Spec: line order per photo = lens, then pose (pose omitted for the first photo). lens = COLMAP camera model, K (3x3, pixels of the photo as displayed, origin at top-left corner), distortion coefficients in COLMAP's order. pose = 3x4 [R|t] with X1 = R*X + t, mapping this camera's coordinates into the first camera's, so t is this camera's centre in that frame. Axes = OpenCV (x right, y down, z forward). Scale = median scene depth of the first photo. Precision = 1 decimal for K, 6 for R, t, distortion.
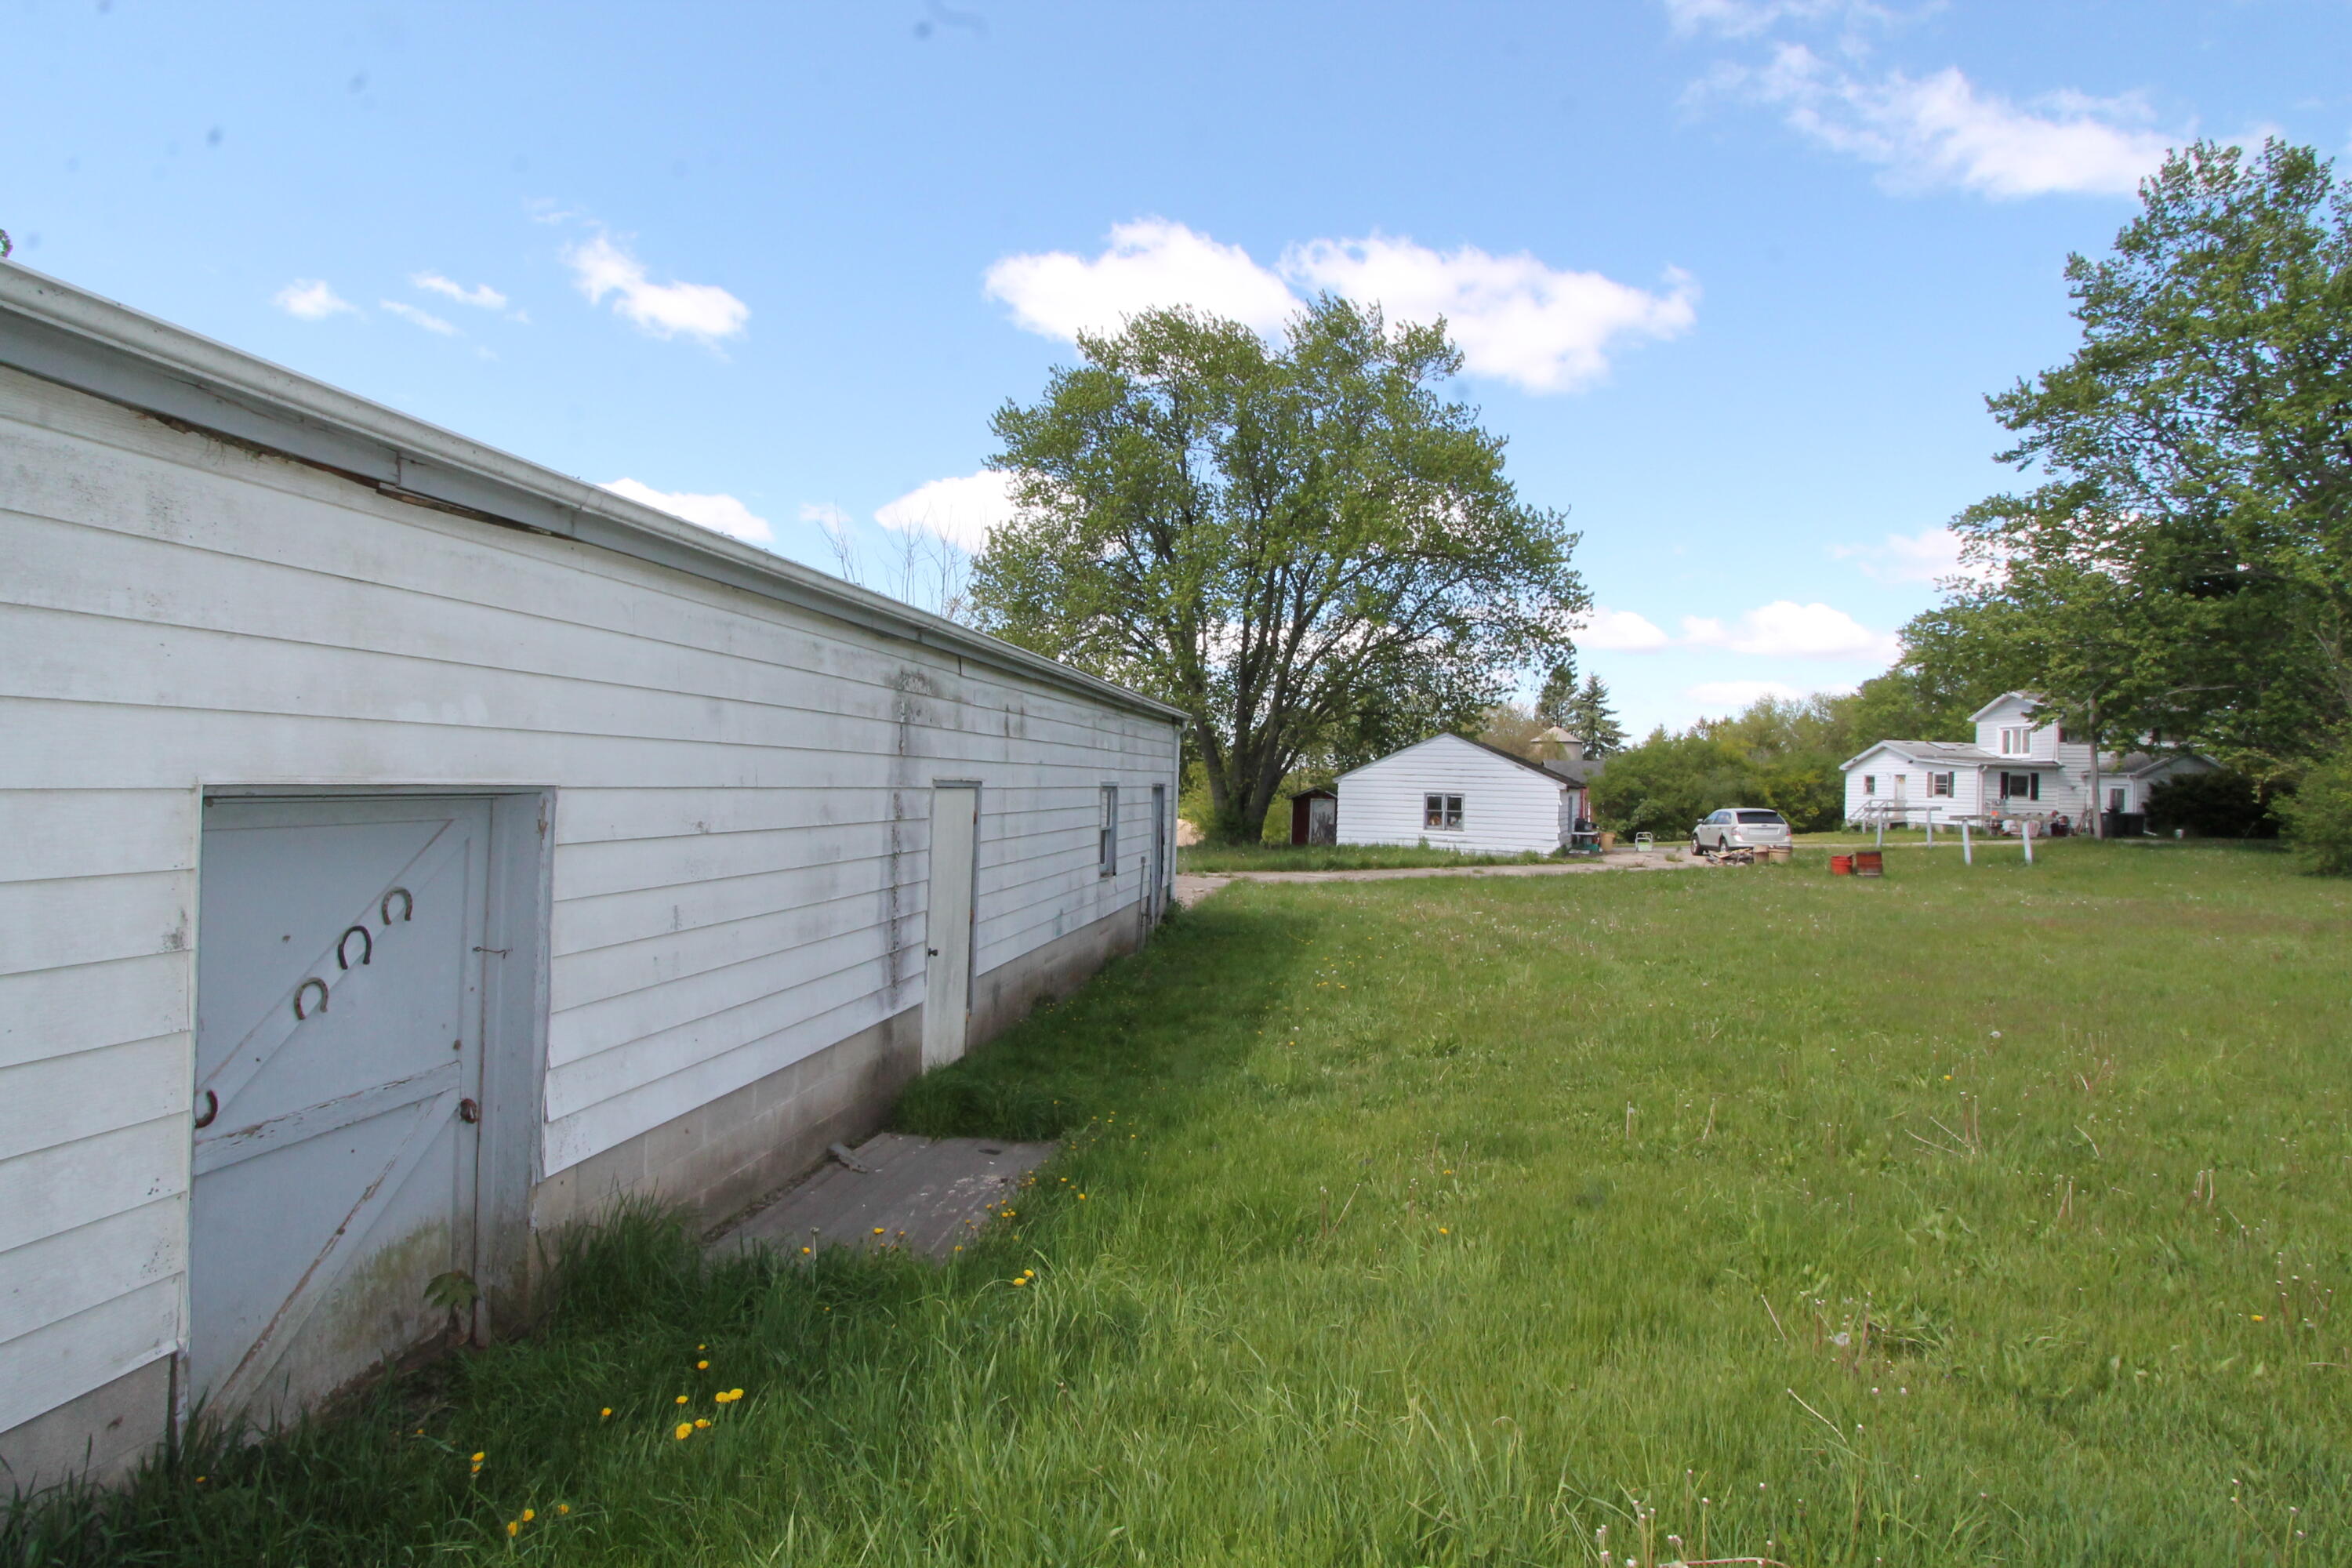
lens RADIAL K [[1089.6, 0, 1188.2], [0, 1089.6, 775.8], [0, 0, 1]] dist [-0.013376, 0.003450]
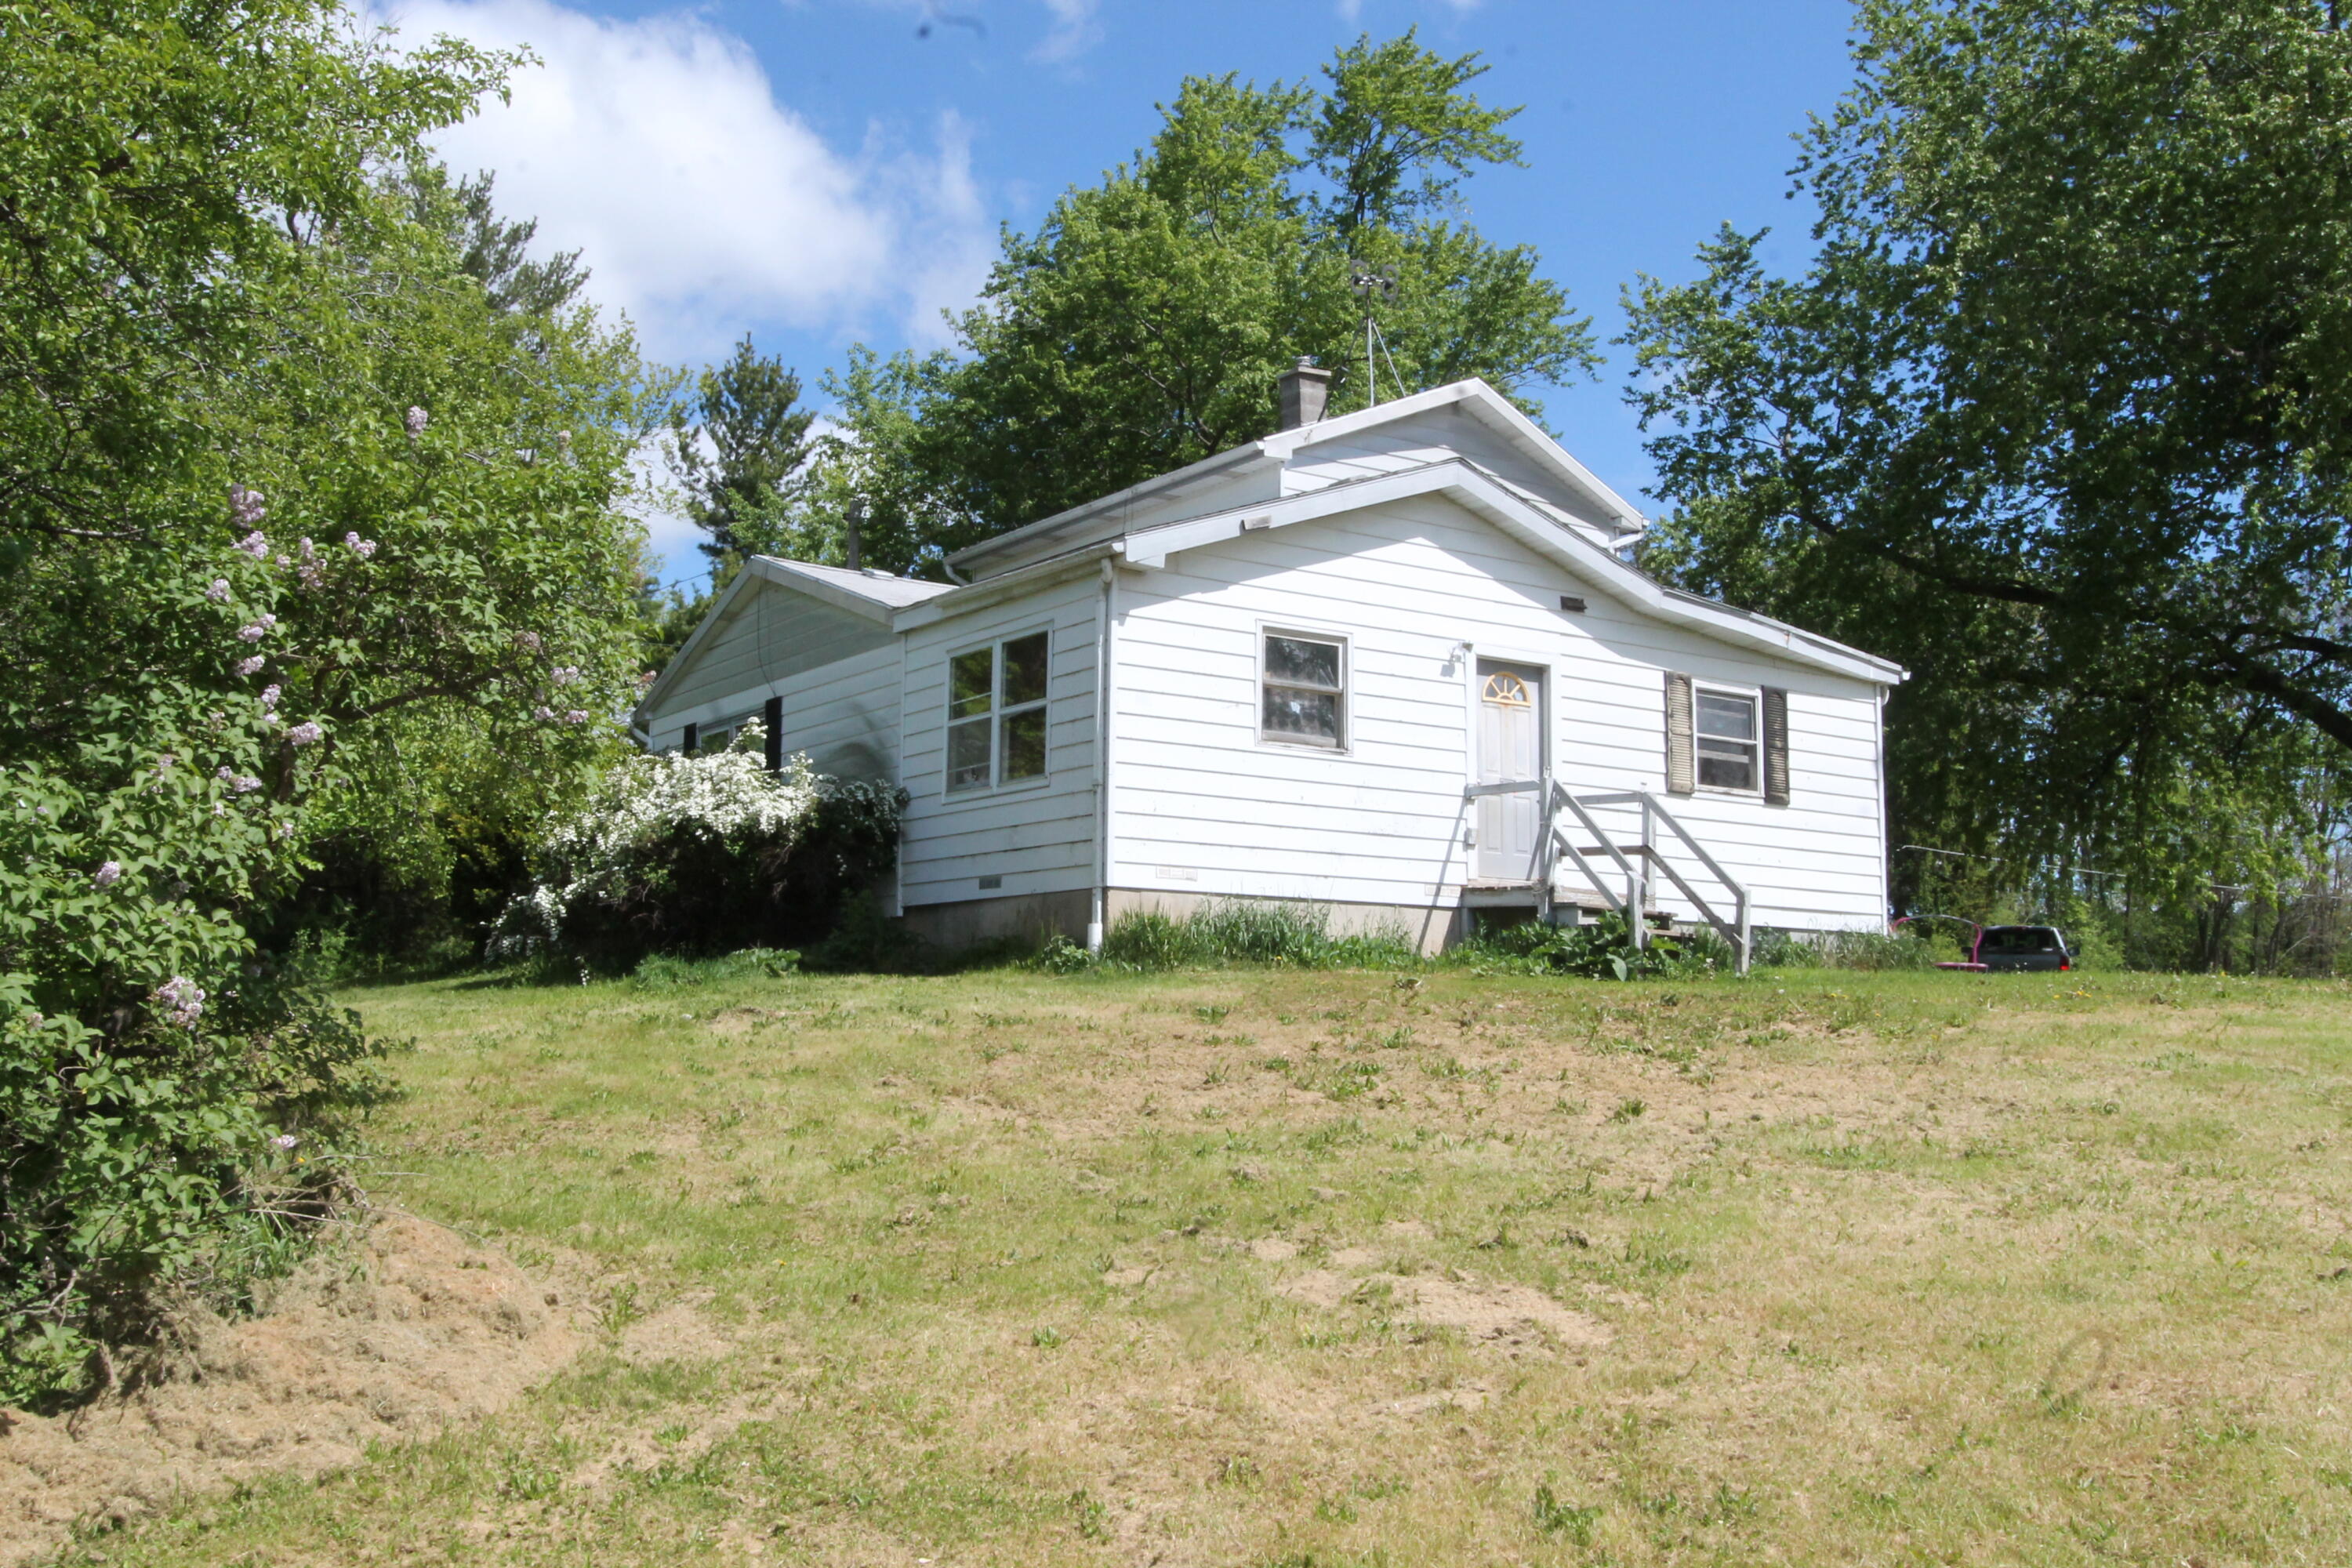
lens RADIAL K [[2213.8, 0, 1181.3], [0, 2213.8, 785.3], [0, 0, 1]] dist [-0.003441, 0.000000]
pose [[-0.542693, 0.070340, 0.836981, 0.343124], [-0.031752, 0.994057, -0.104129, 0.057888], [-0.839331, -0.083085, -0.537234, 1.164954]]
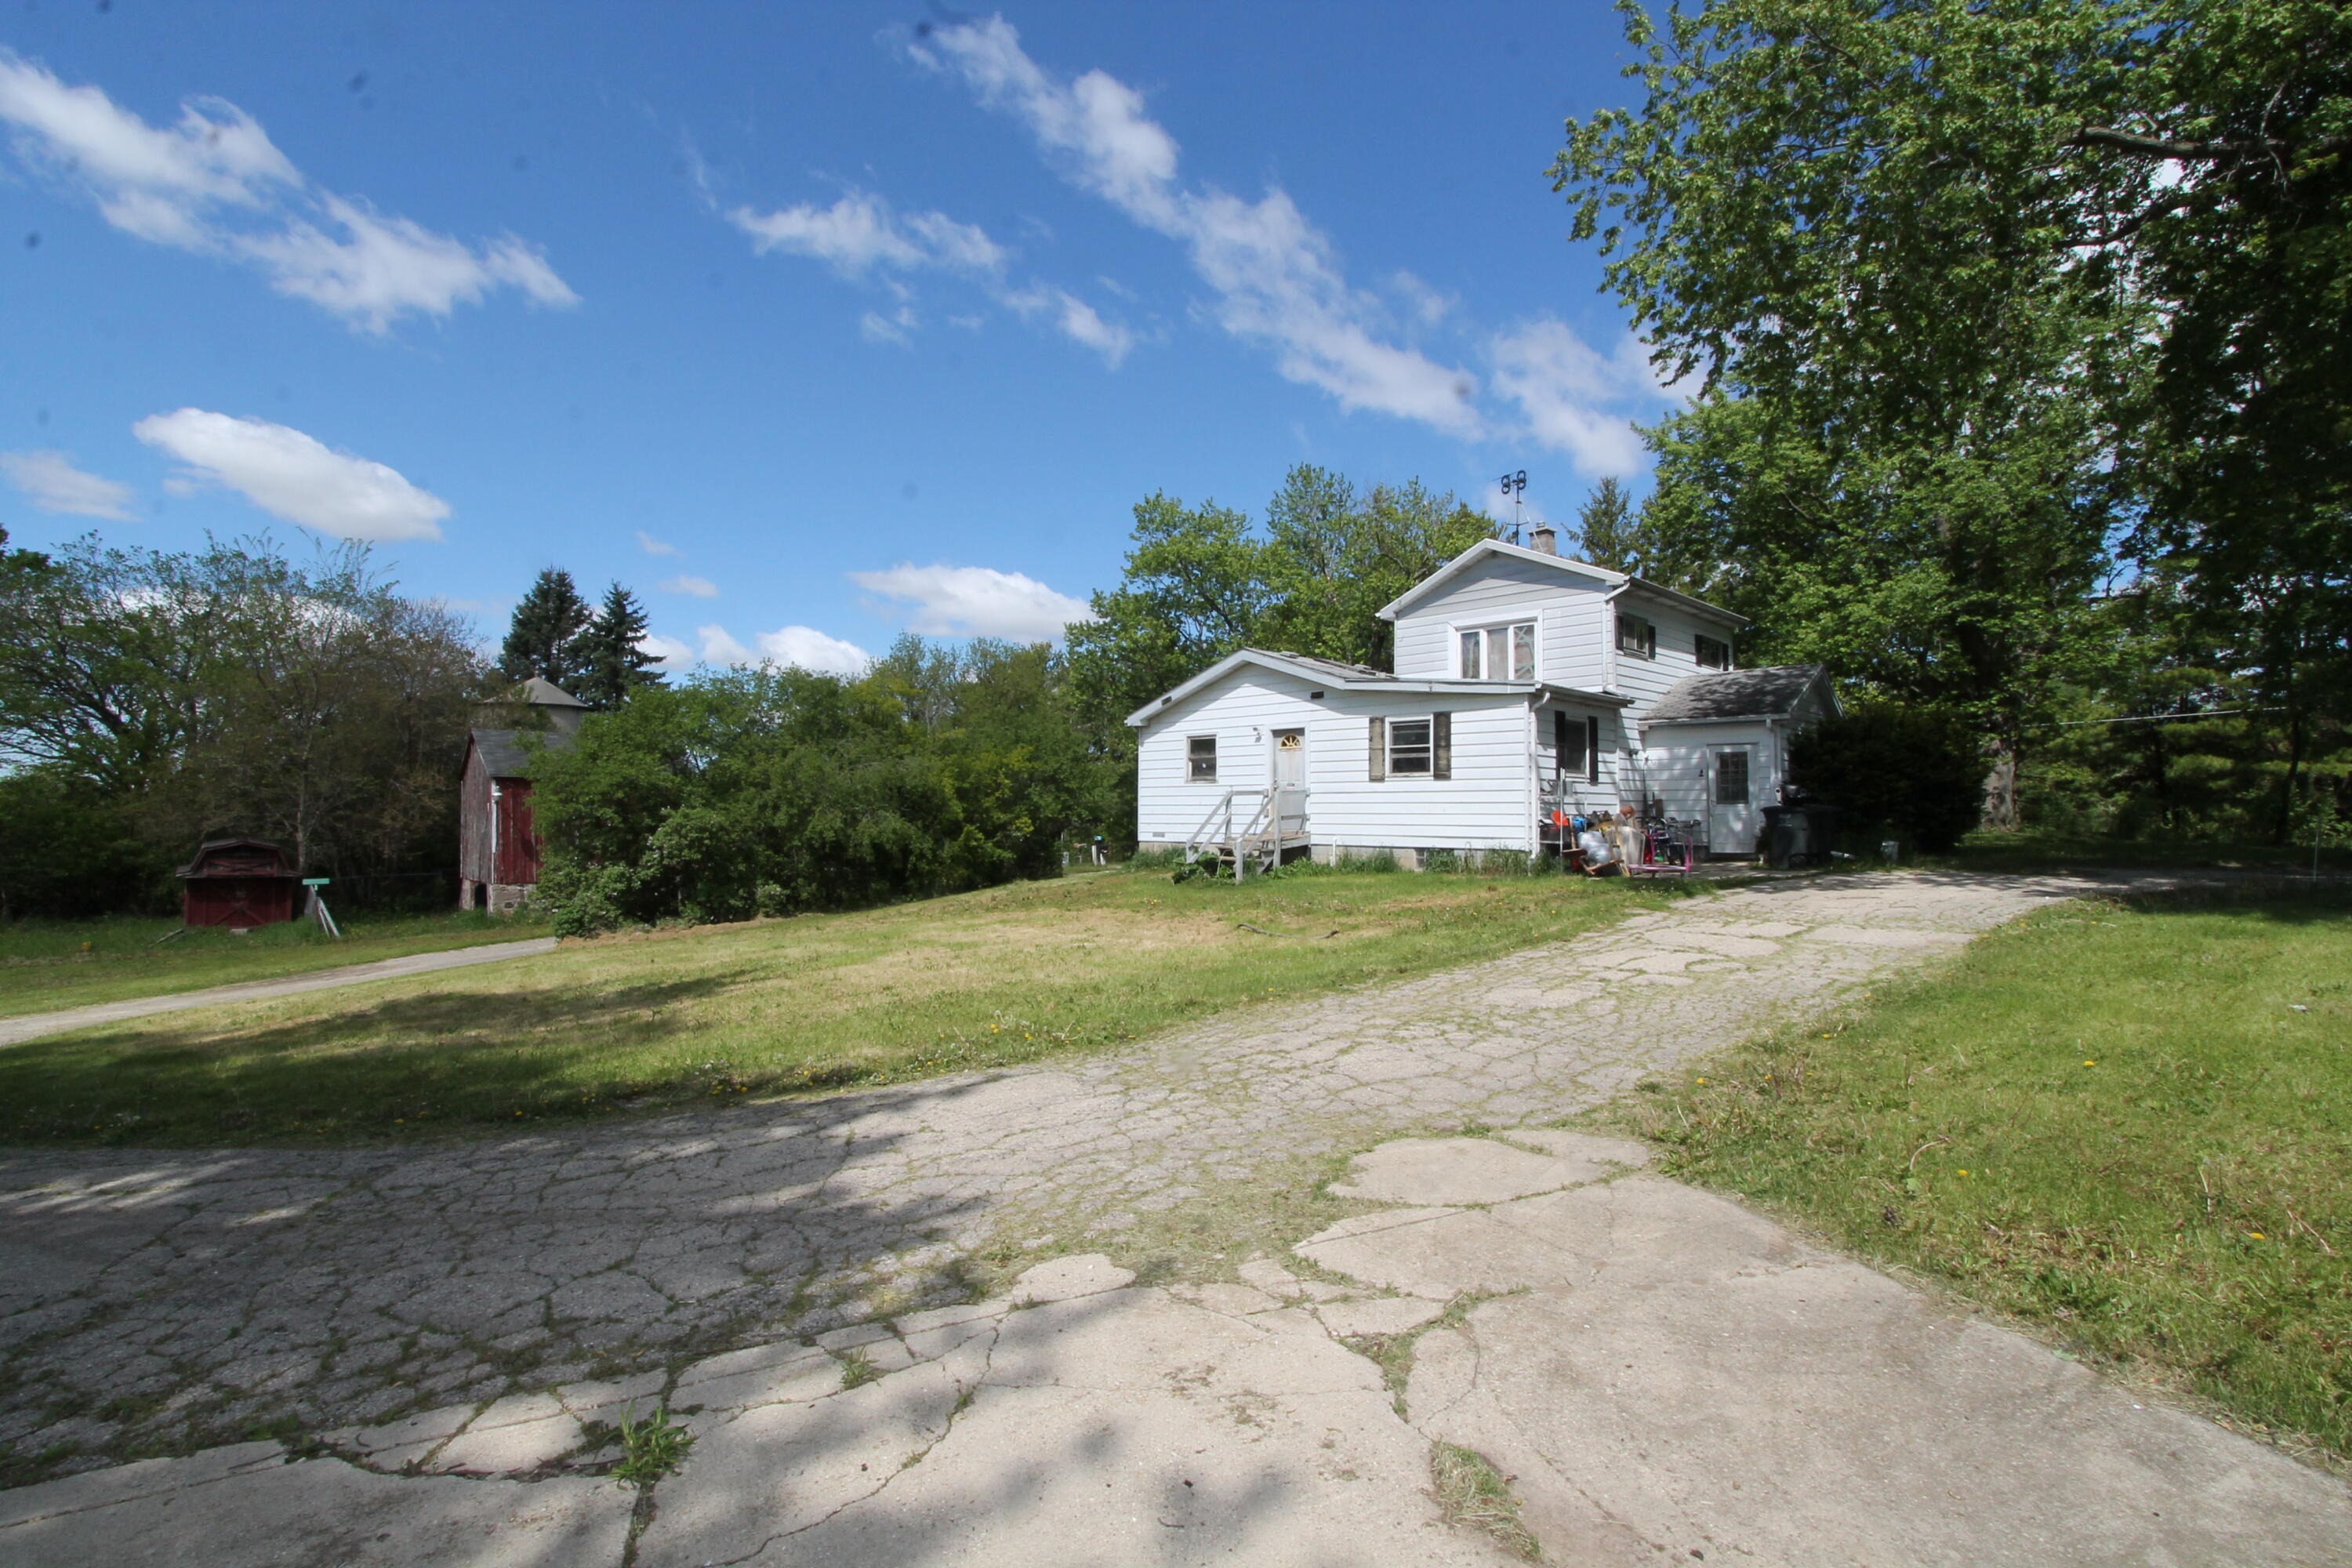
lens RADIAL K [[1089.6, 0, 1178.8], [0, 1089.6, 781.9], [0, 0, 1]] dist [-0.013376, 0.003450]
pose [[0.714412, -0.003287, 0.699718, 0.317471], [0.012469, 0.999890, -0.008033, 0.020225], [-0.699614, 0.014464, 0.714374, 0.684886]]
